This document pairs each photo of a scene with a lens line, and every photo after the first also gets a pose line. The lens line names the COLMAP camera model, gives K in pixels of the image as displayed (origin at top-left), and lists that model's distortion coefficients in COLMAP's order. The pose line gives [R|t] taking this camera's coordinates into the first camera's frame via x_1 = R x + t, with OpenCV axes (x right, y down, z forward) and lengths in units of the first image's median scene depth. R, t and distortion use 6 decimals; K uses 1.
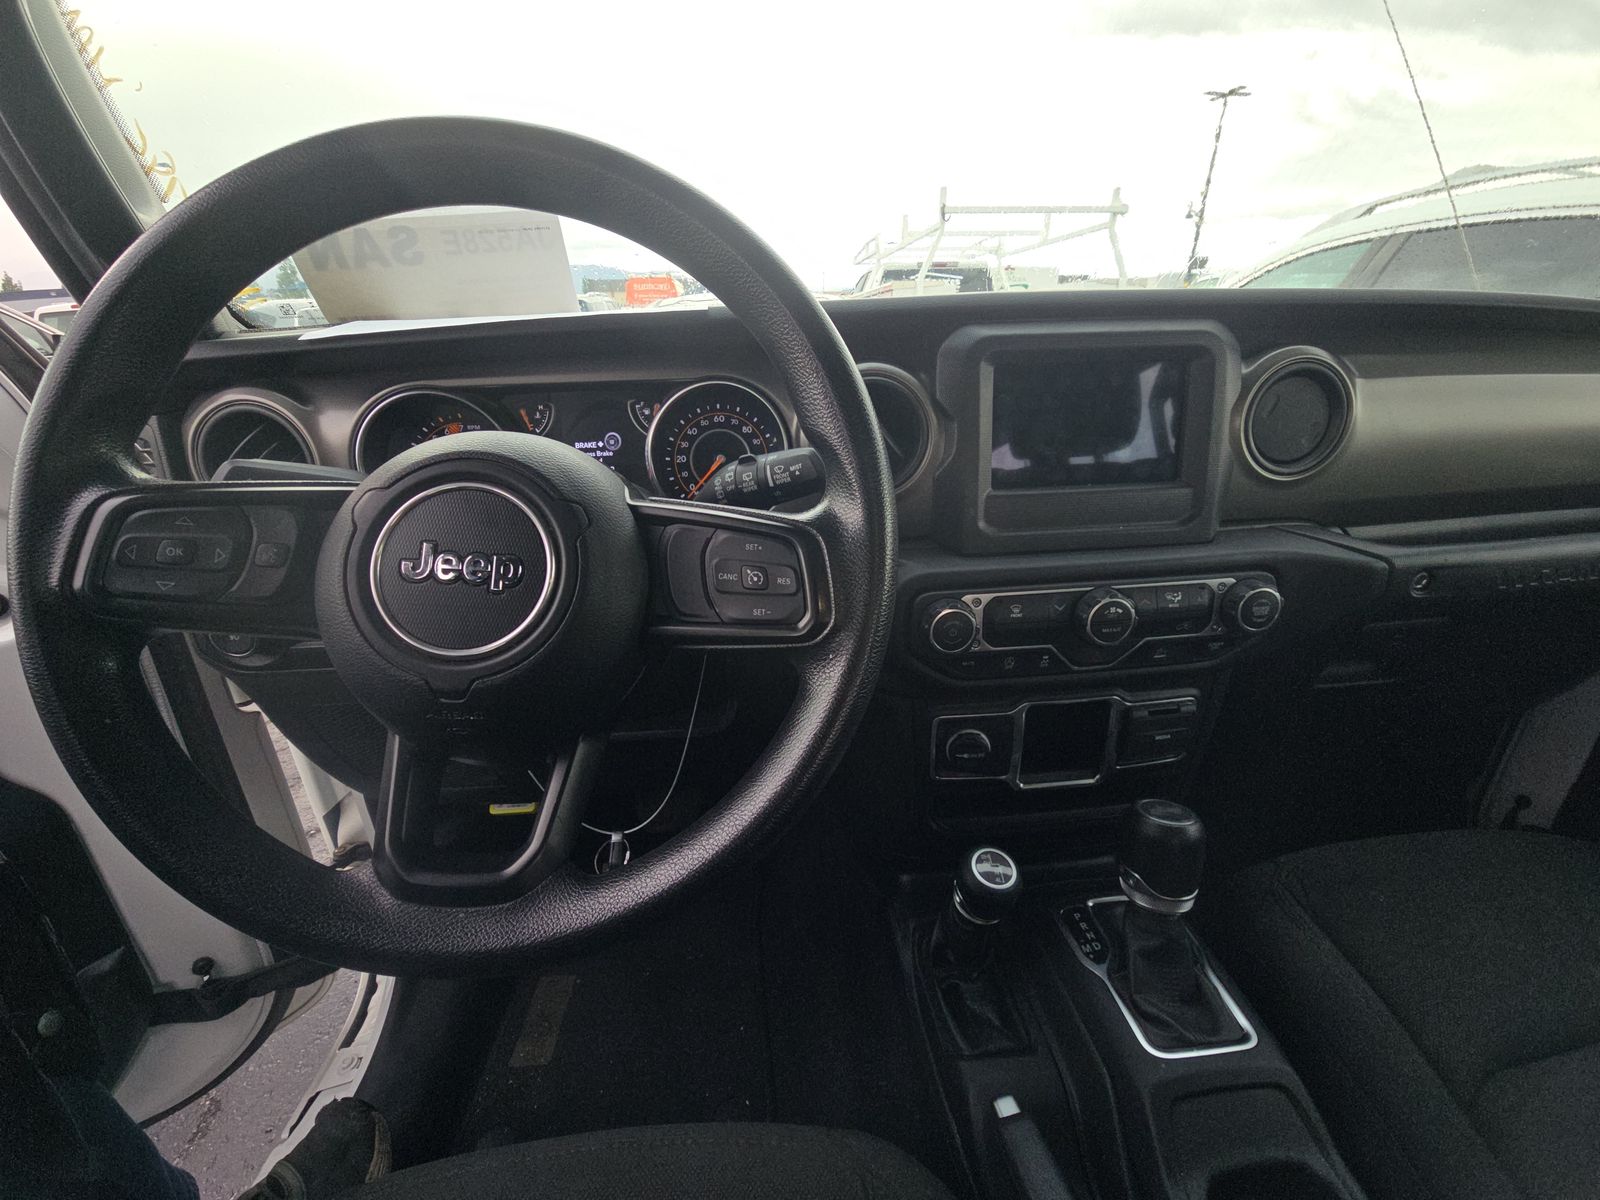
lens RADIAL K [[653.1, 0, 789.5], [0, 653.1, 605.5], [0, 0, 1]] dist [-0.014605, -0.000530]
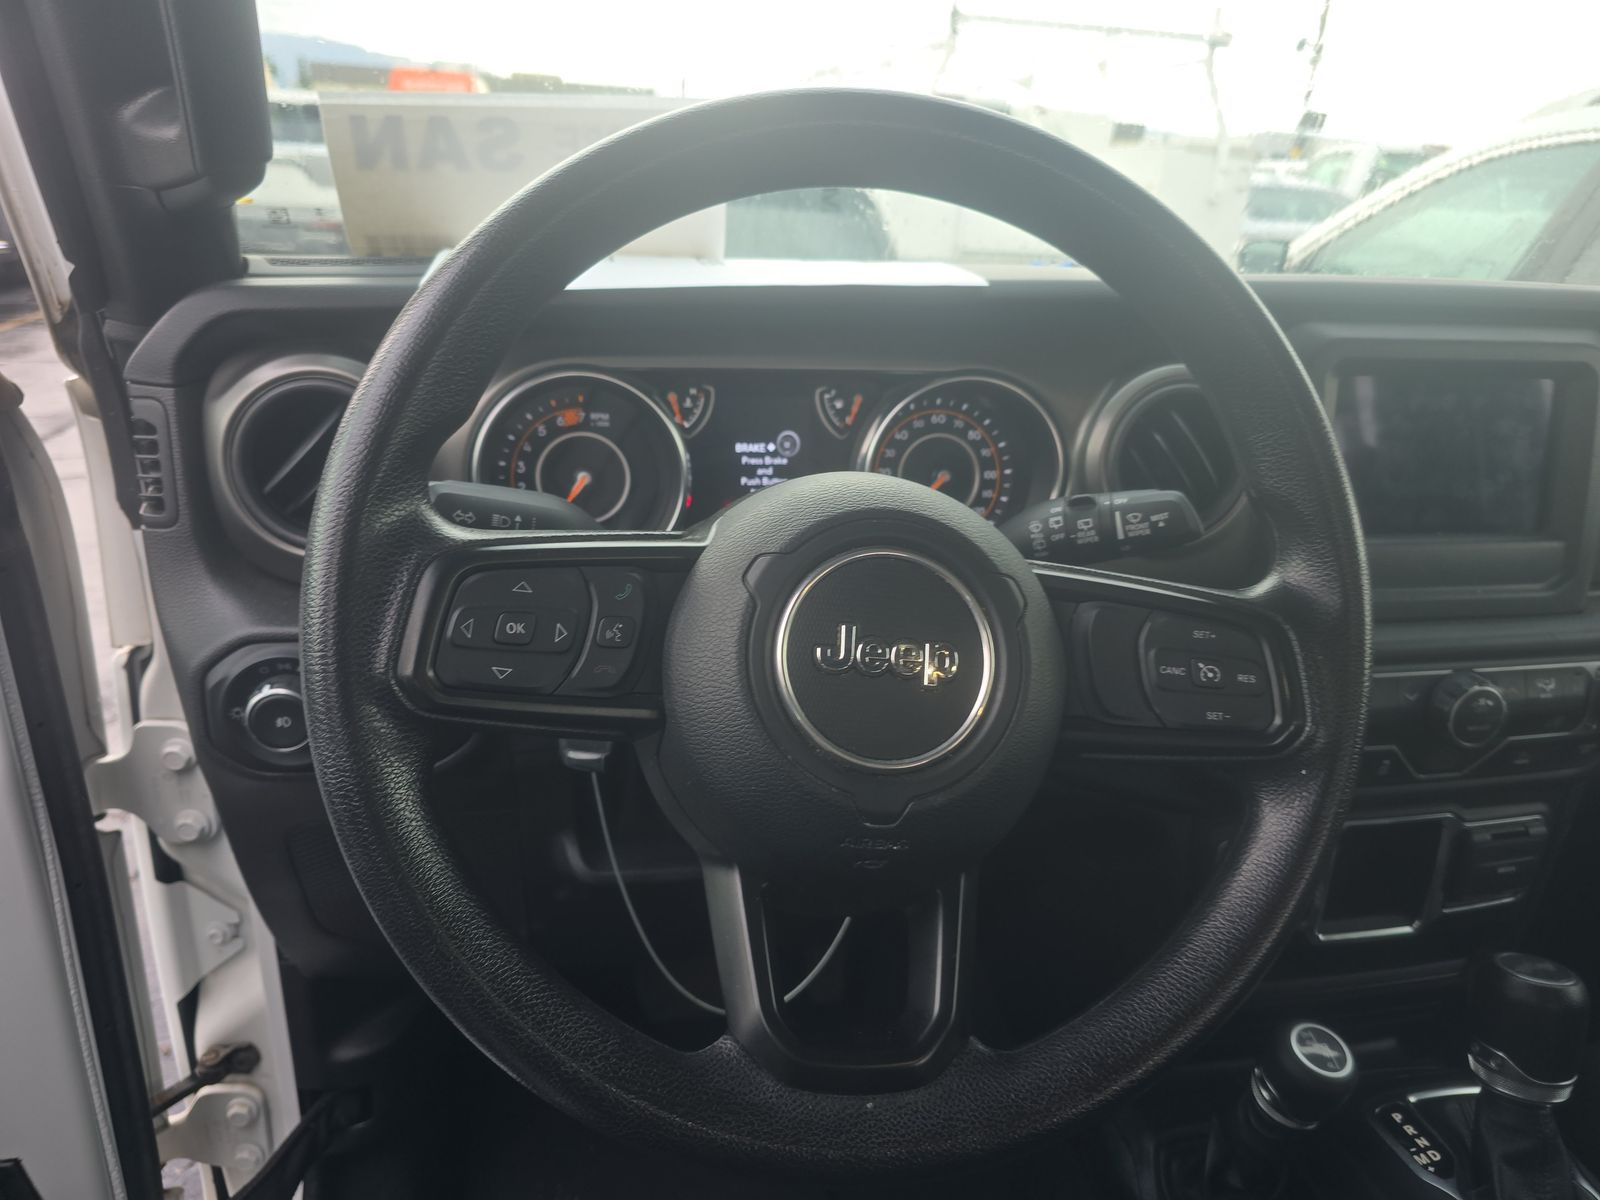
lens RADIAL K [[1089.6, 0, 802.7], [0, 1089.6, 609.9], [0, 0, 1]] dist [0.007161, -0.018357]
pose [[0.992804, 0.025437, 0.117014, -0.421520], [-0.021612, 0.999194, -0.033839, -0.037865], [-0.117781, 0.031067, 0.992554, -0.168012]]
